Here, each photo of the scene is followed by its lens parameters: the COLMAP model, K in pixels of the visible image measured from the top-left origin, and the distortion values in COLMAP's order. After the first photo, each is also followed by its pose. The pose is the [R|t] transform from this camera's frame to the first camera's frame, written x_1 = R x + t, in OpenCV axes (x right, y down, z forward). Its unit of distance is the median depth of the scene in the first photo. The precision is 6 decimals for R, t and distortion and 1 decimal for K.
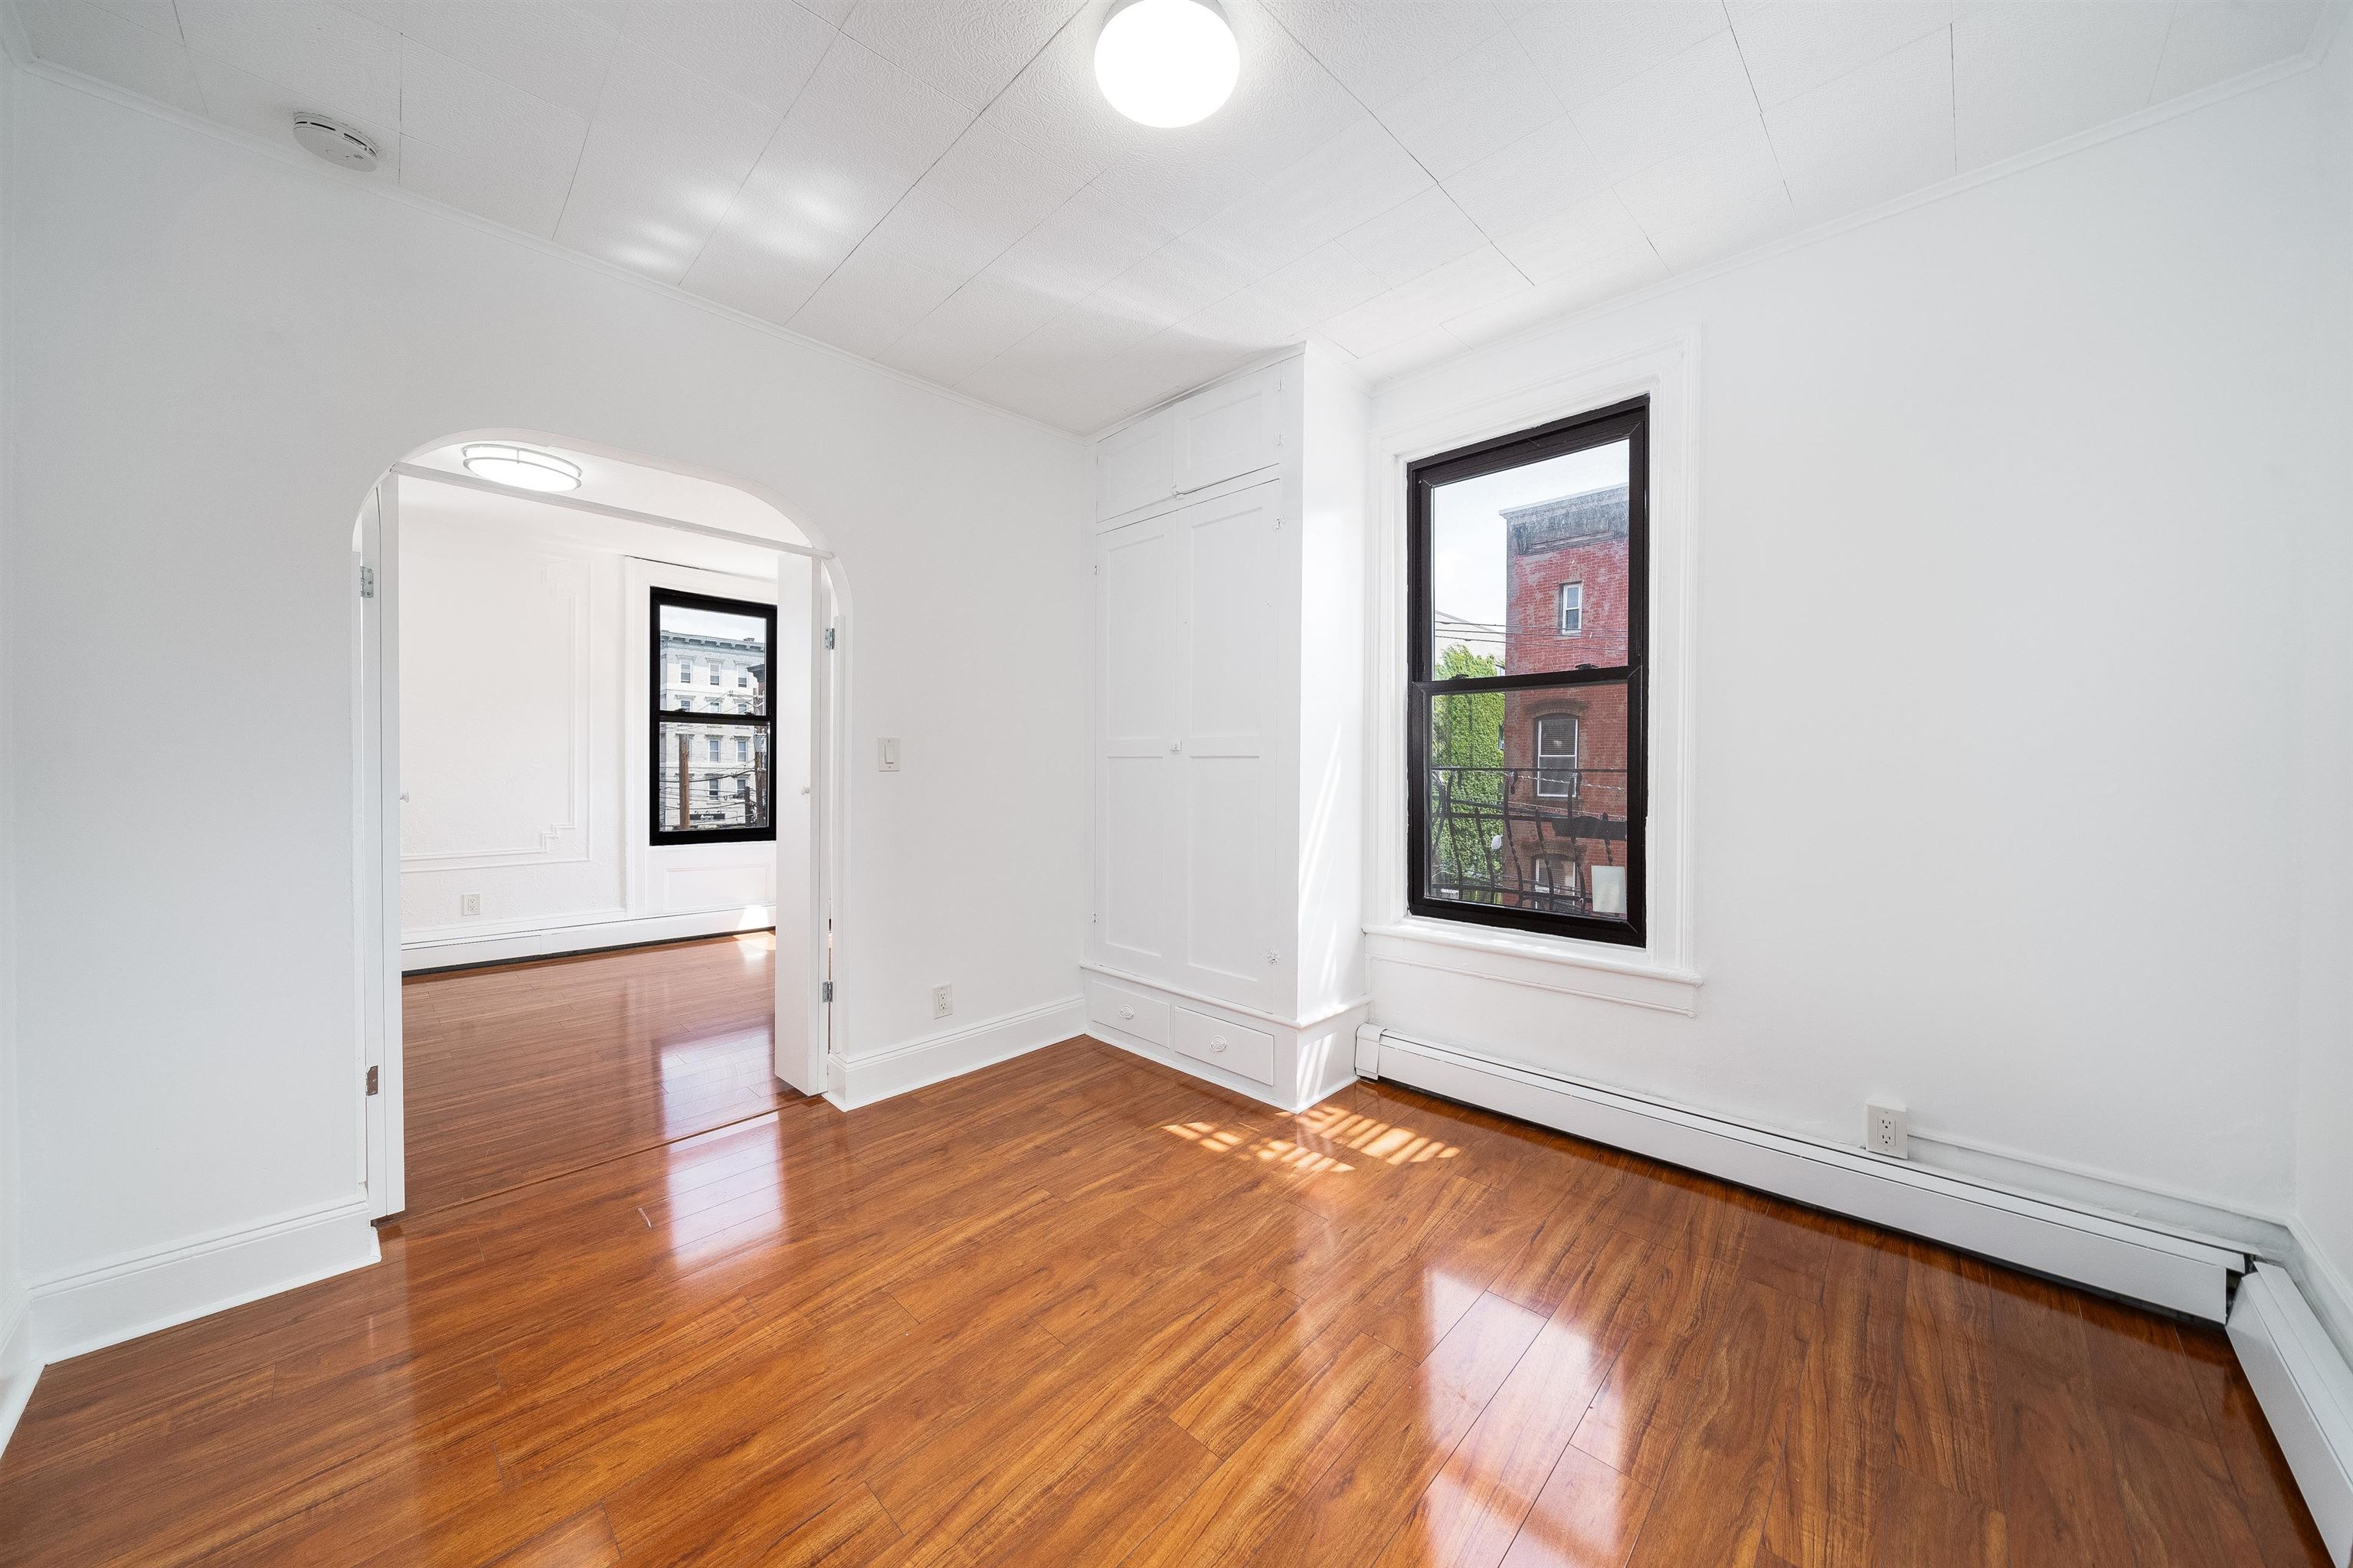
lens RADIAL K [[824.2, 0, 1177.6], [0, 824.2, 776.3], [0, 0, 1]] dist [-0.000310, -0.000106]
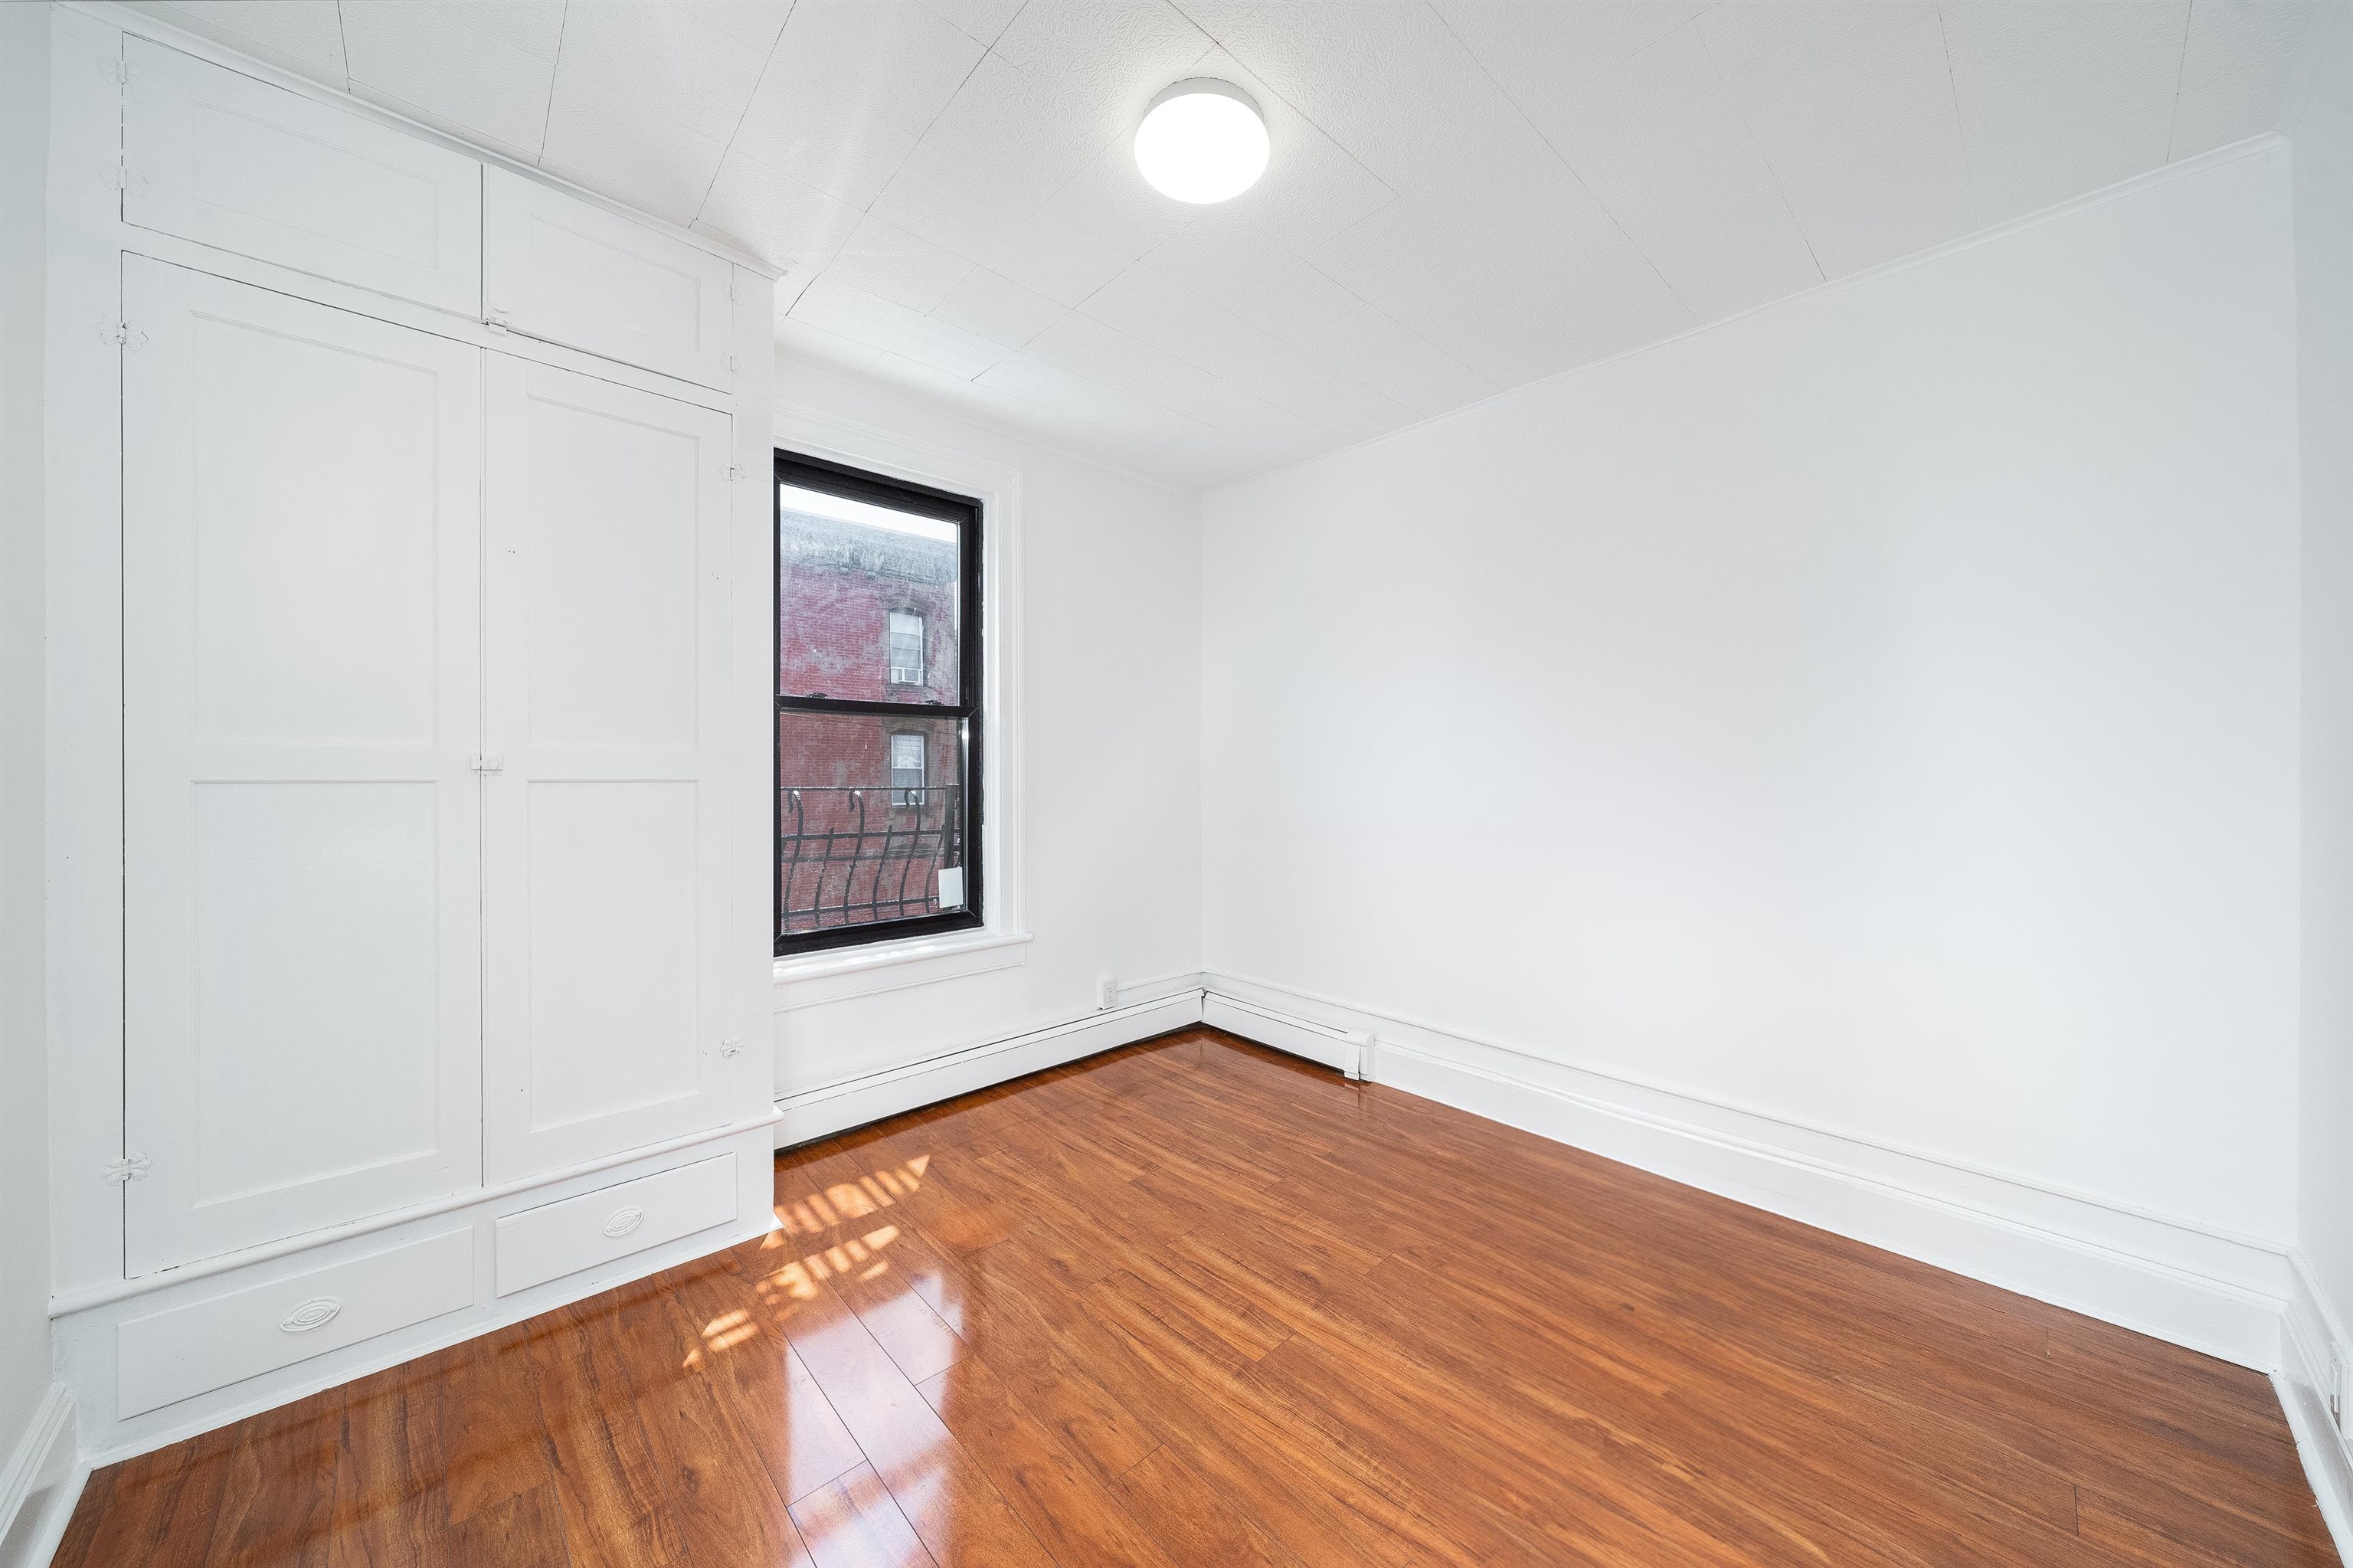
lens RADIAL K [[824.2, 0, 1177.6], [0, 824.2, 776.3], [0, 0, 1]] dist [-0.000310, -0.000106]
pose [[0.027945, -0.004118, 0.999601, -0.963209], [0.016750, 0.999853, 0.003650, -0.034946], [-0.999469, 0.016641, 0.028010, 0.887372]]
